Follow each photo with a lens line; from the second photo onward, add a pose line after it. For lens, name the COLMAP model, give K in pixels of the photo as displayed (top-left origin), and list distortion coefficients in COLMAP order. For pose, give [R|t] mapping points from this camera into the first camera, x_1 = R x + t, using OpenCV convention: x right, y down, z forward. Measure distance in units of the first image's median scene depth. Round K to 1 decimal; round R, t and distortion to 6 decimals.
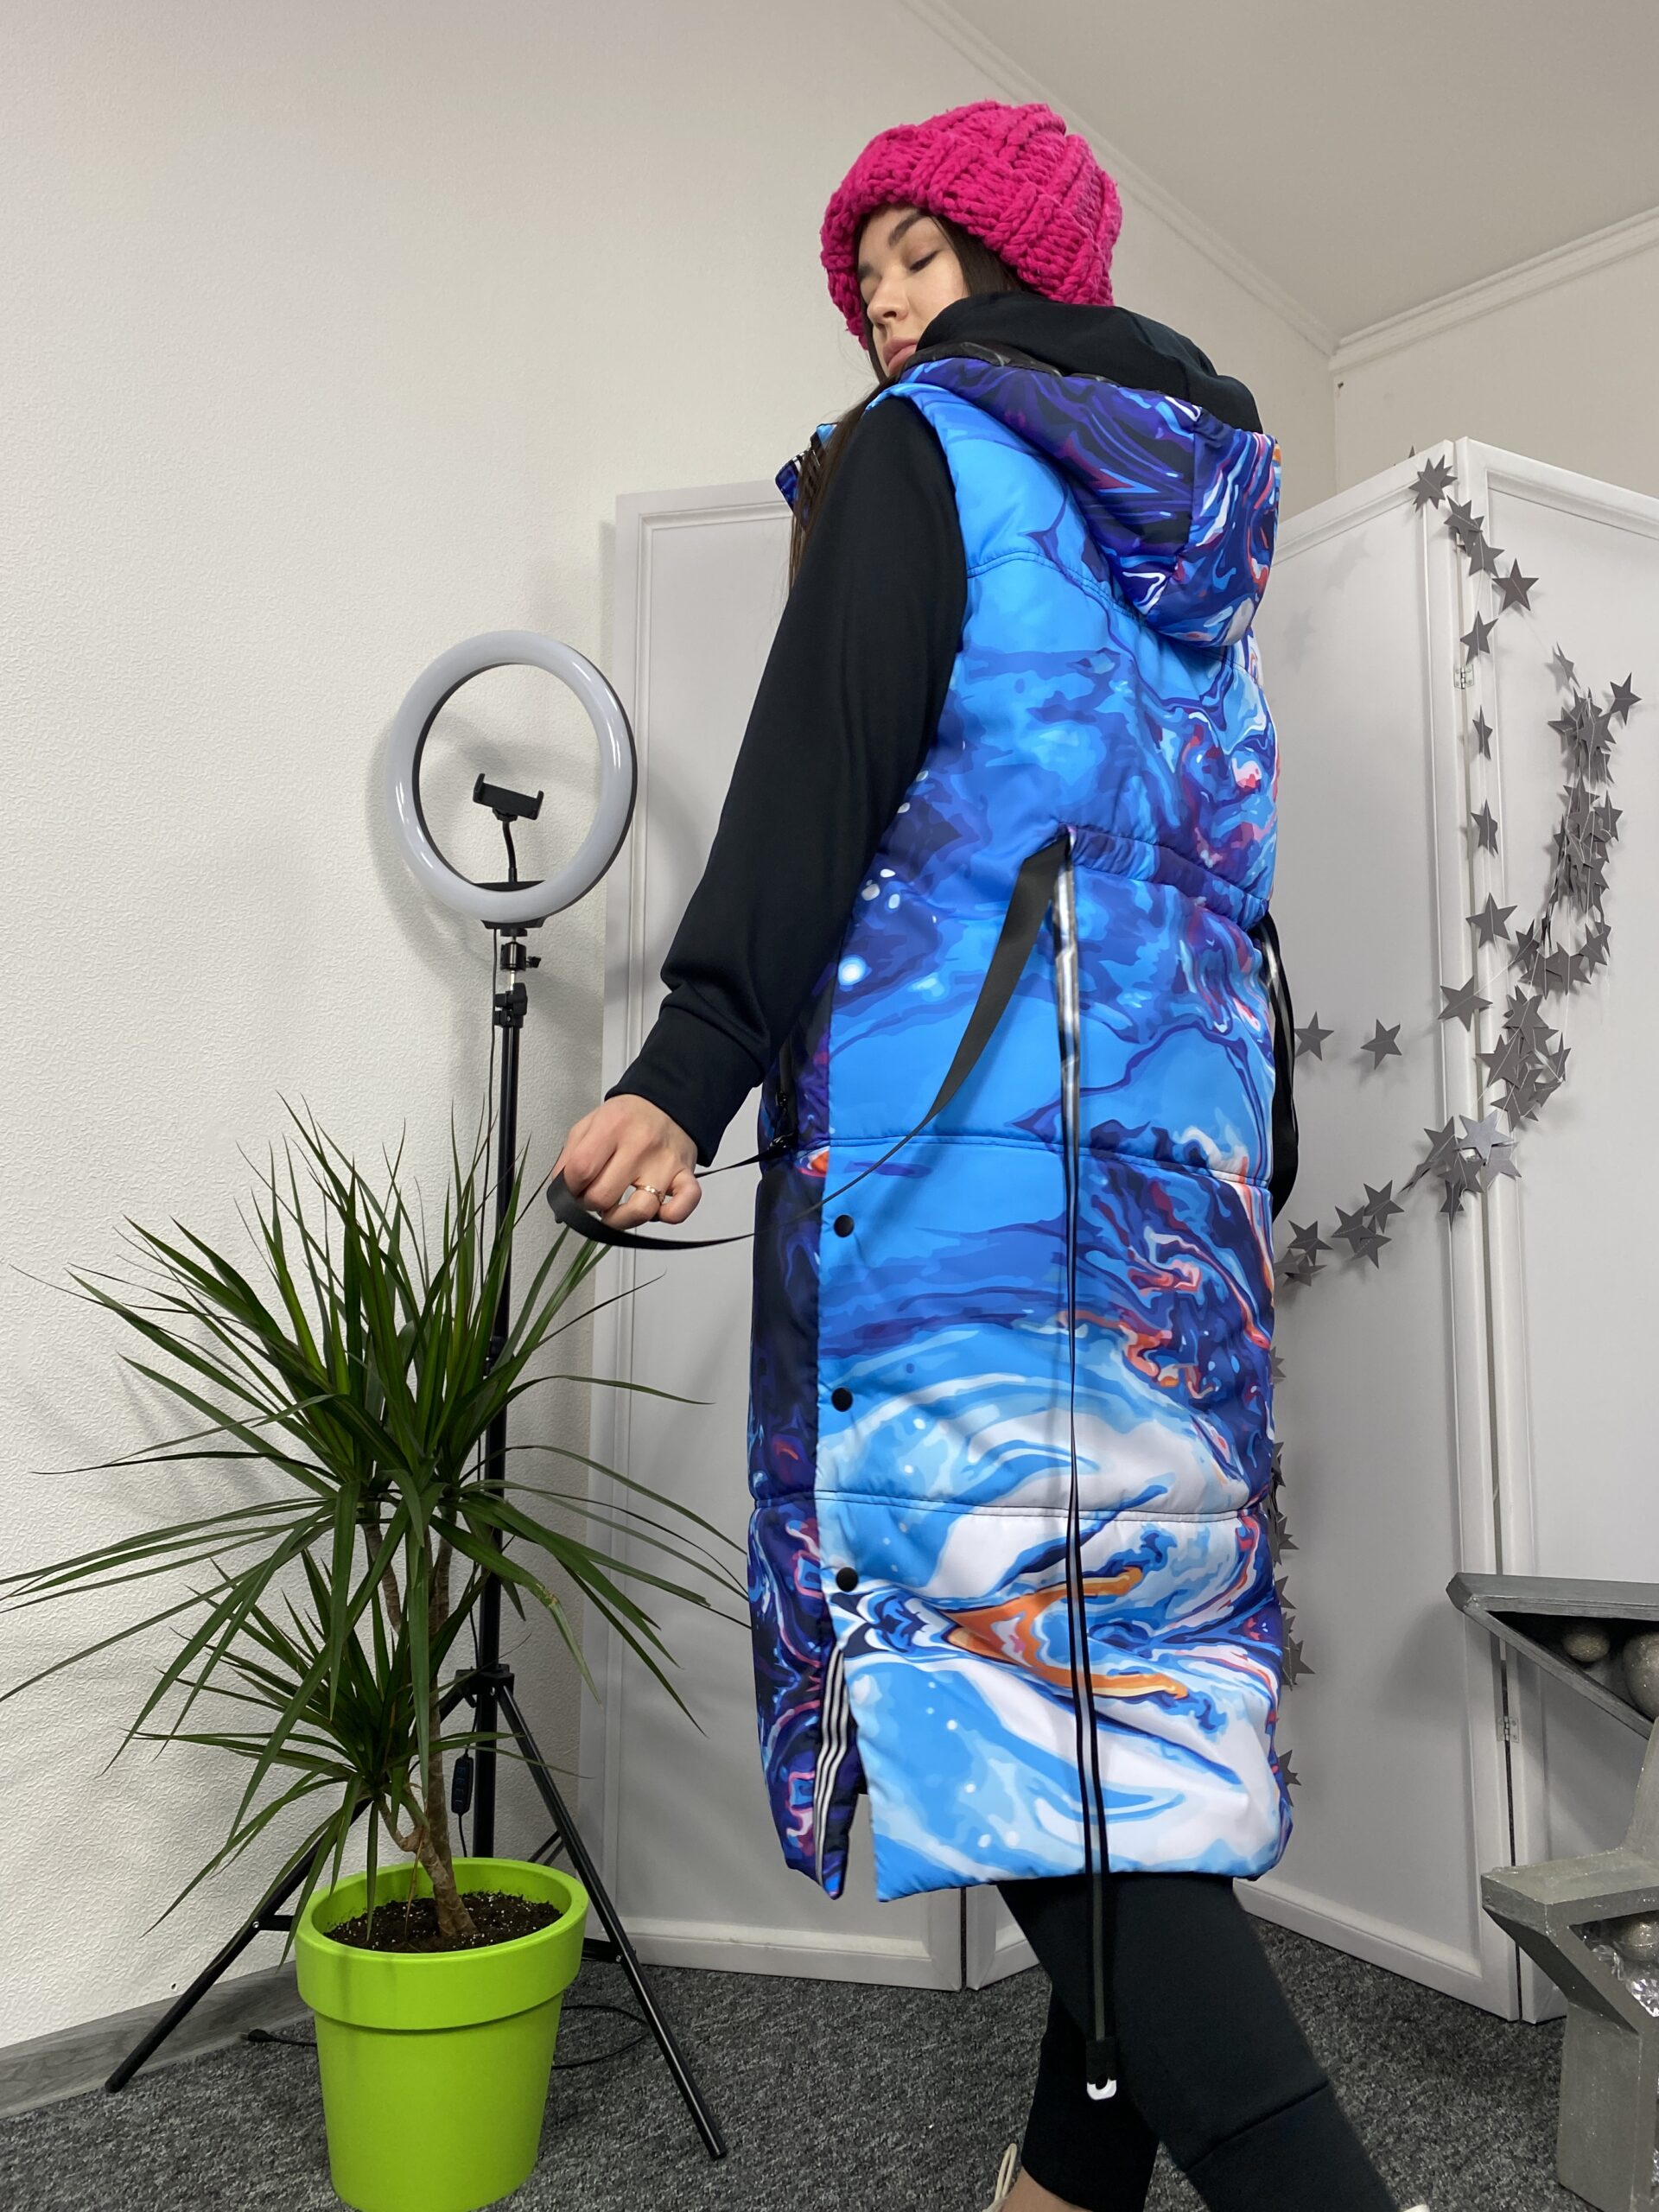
lens RADIAL K [[1687.2, 0, 833.6], [0, 1687.2, 1085.3], [0, 0, 1]] dist [0.001194, 0.004908]
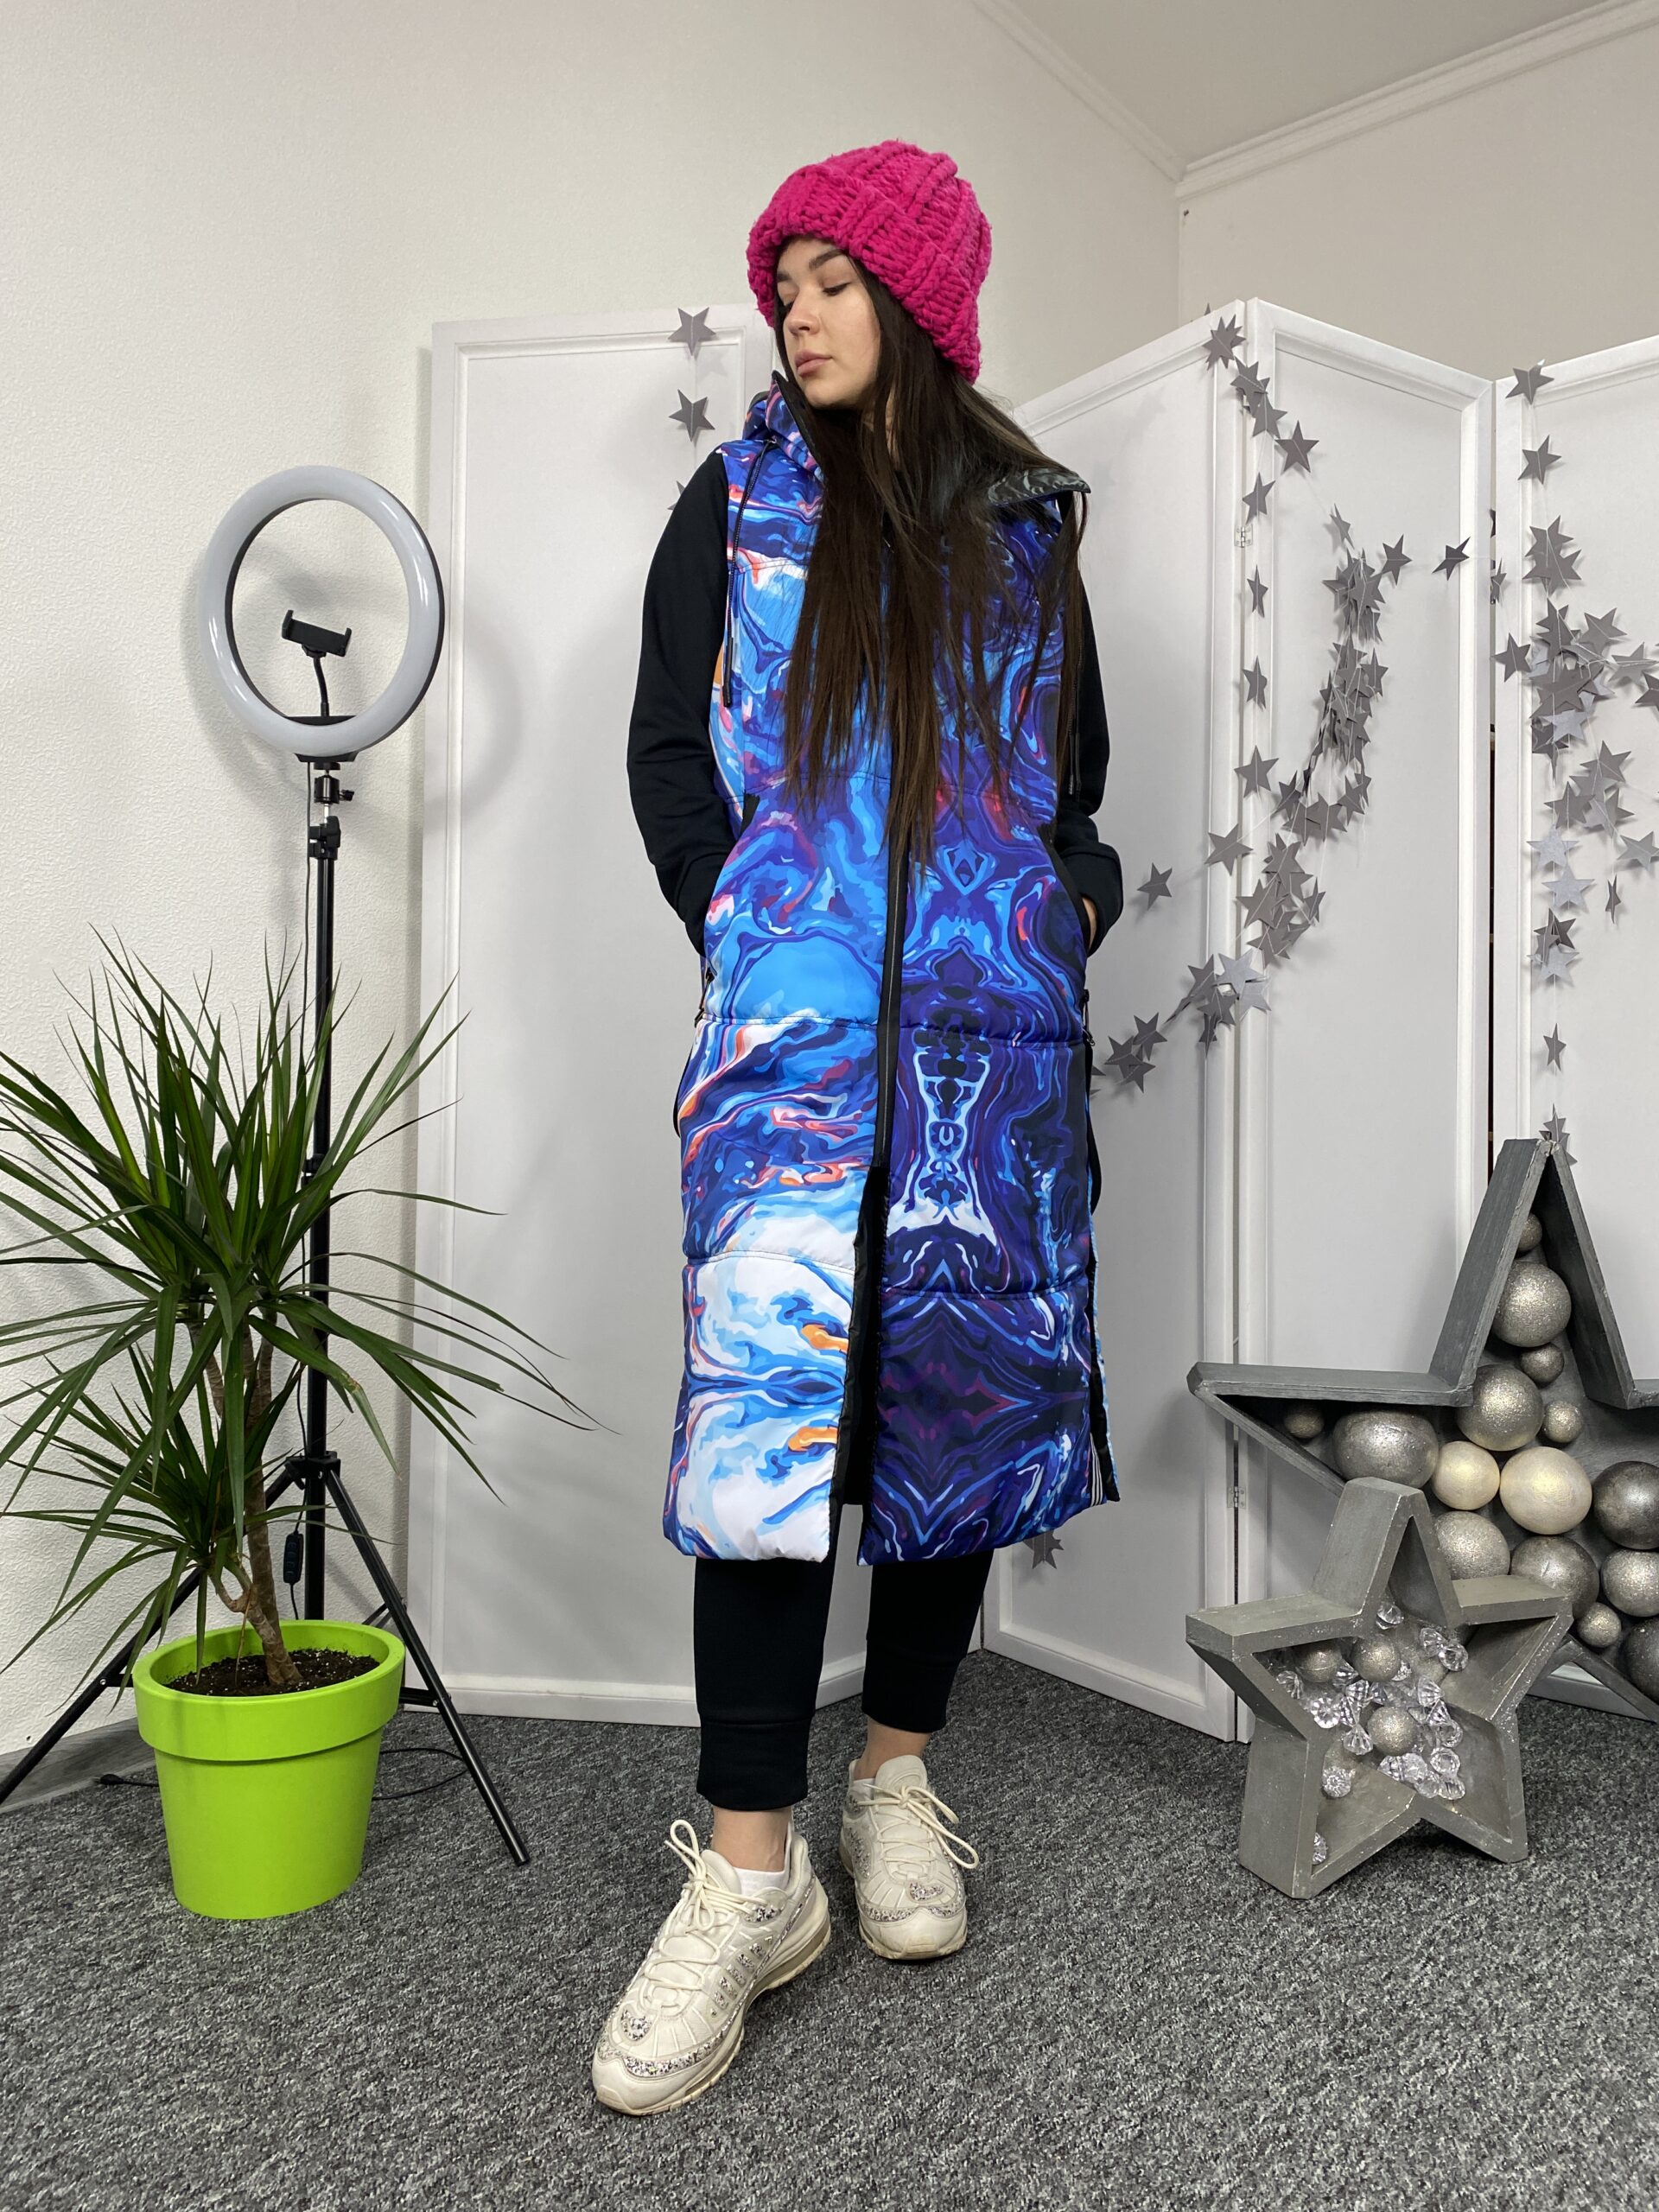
lens RADIAL K [[1687.2, 0, 831.6], [0, 1687.2, 1091.3], [0, 0, 1]] dist [0.001194, 0.004908]
pose [[0.997410, 0.004457, 0.071786, 0.046823], [-0.012337, 0.993888, 0.109699, -0.010547], [-0.070858, -0.110301, 0.991369, -0.074005]]
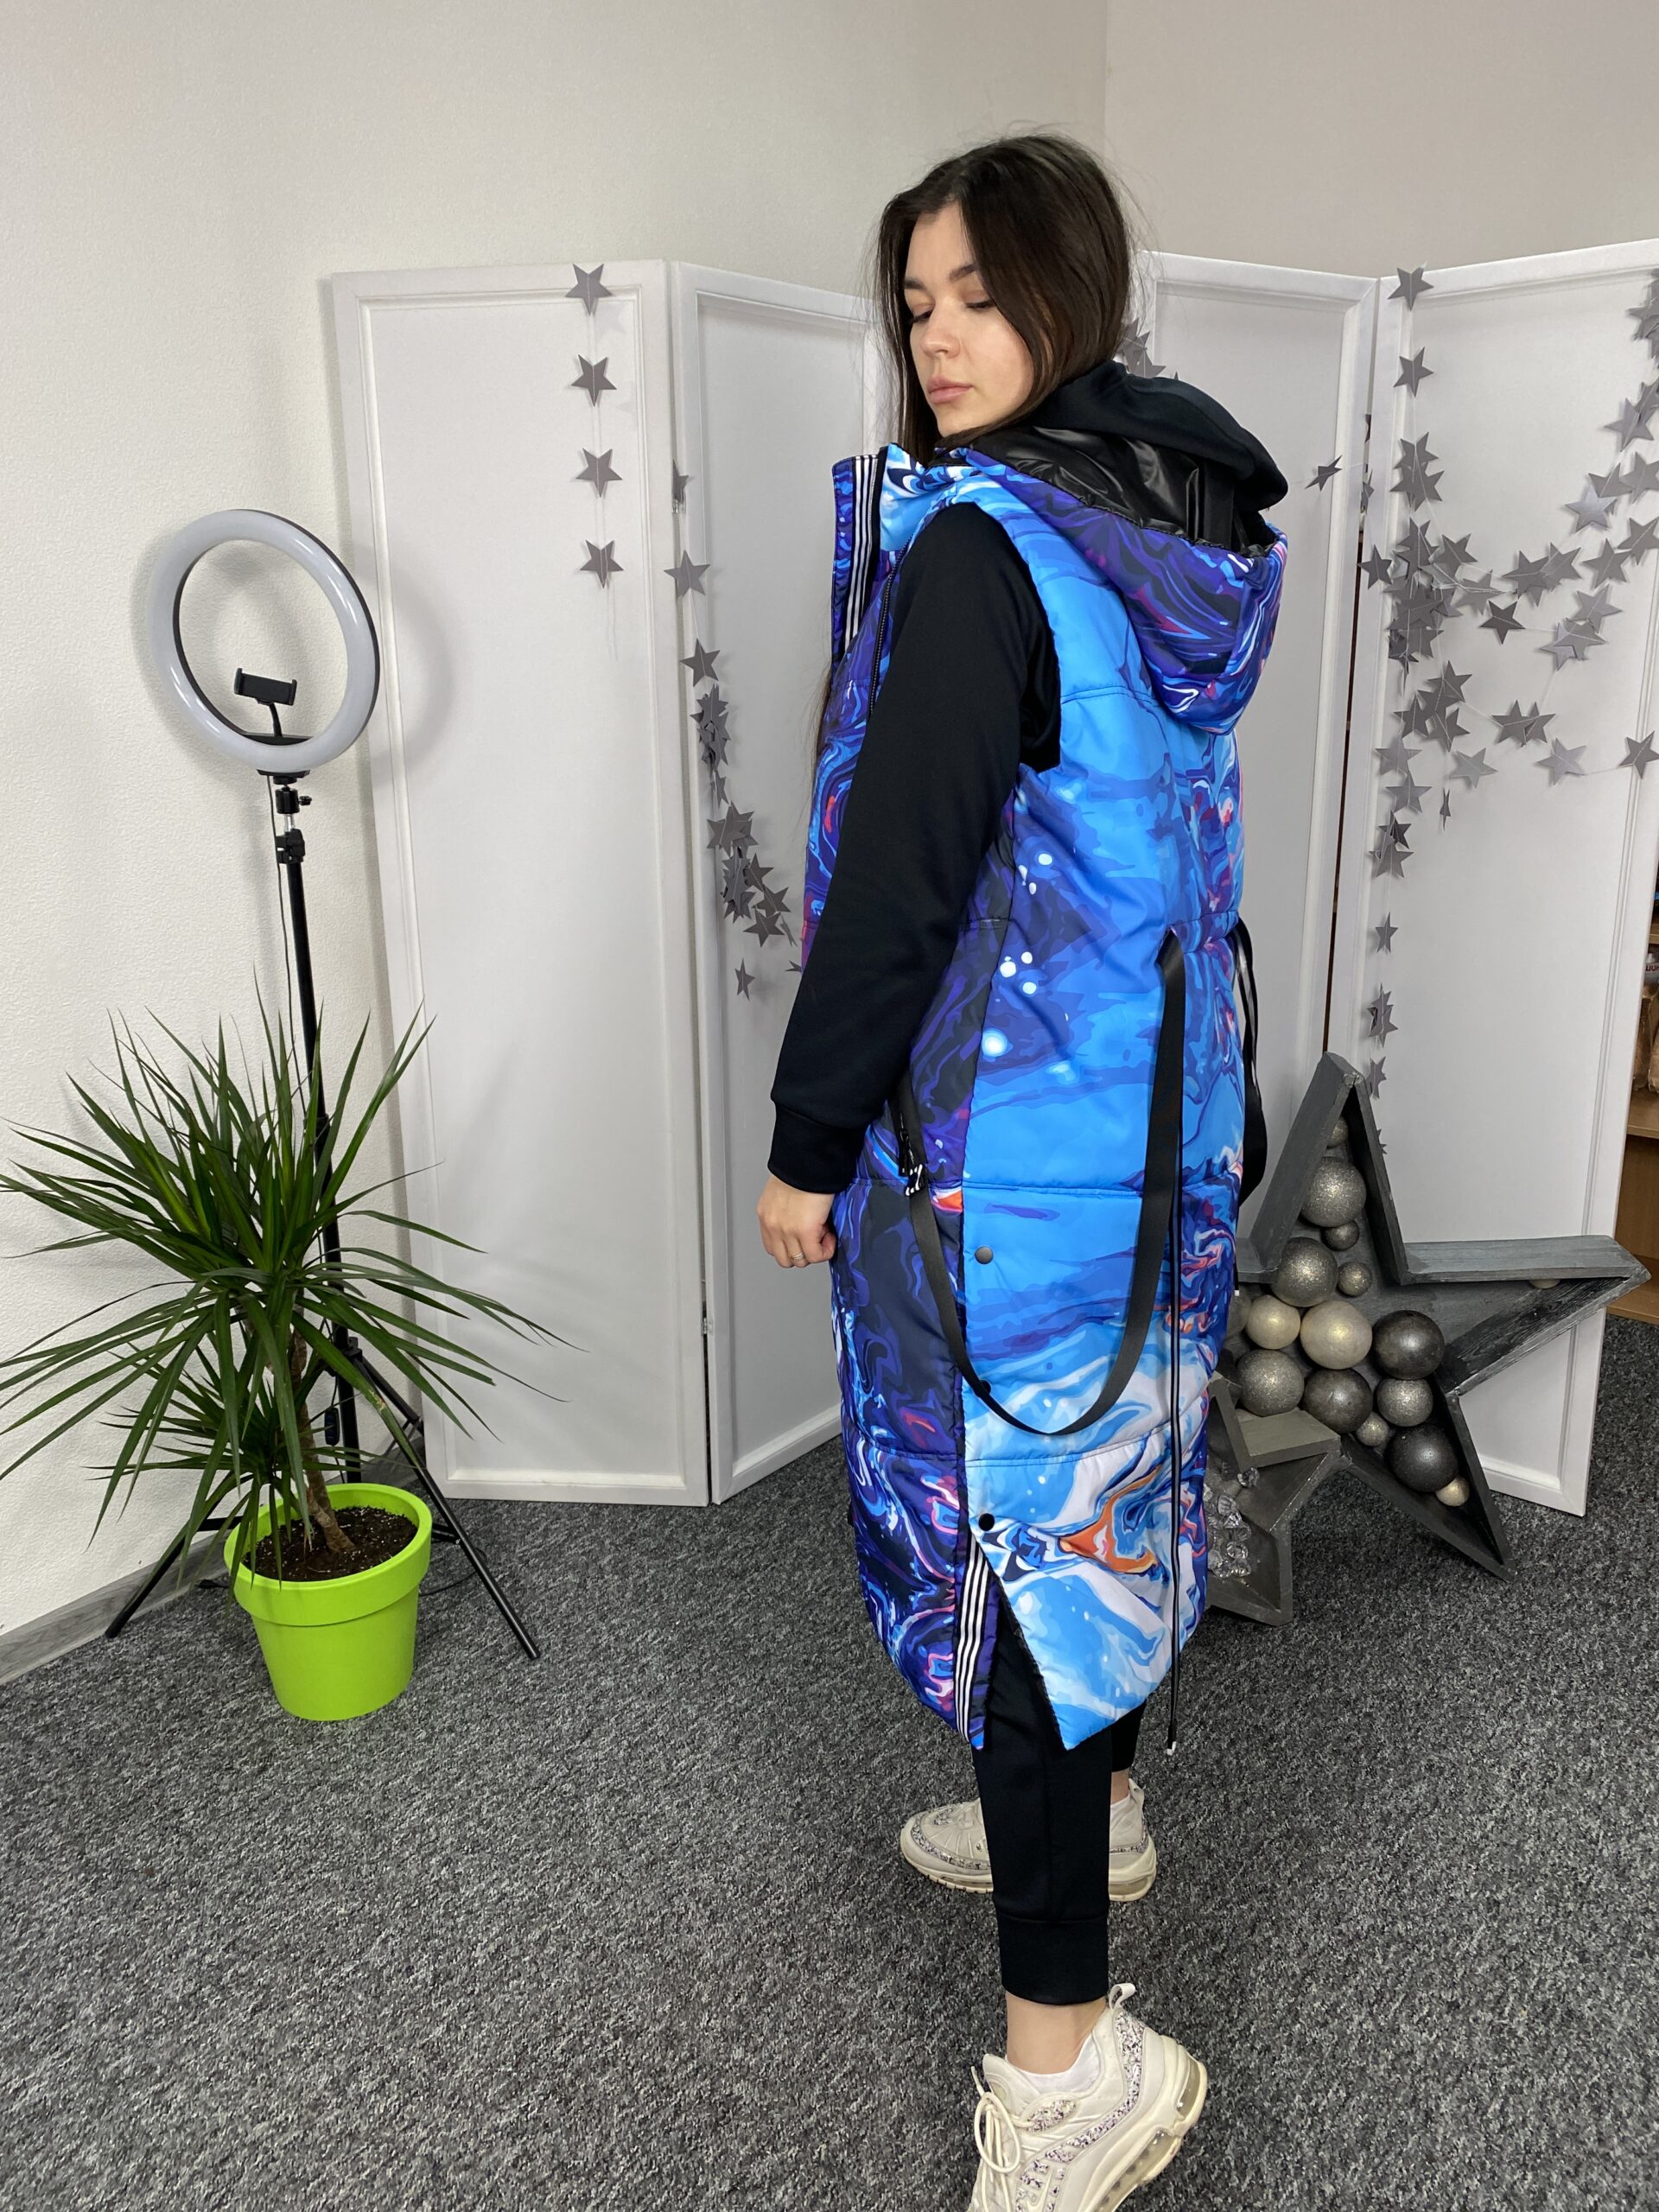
lens RADIAL K [[1687.2, 0, 822.4], [0, 1687.2, 1067.7], [0, 0, 1]] dist [0.001194, 0.004908]
pose [[0.995348, -0.046424, 0.084427, 0.071237], [0.010111, 0.921754, 0.387644, -0.365857], [-0.095816, -0.384986, 0.917935, -0.175351]]
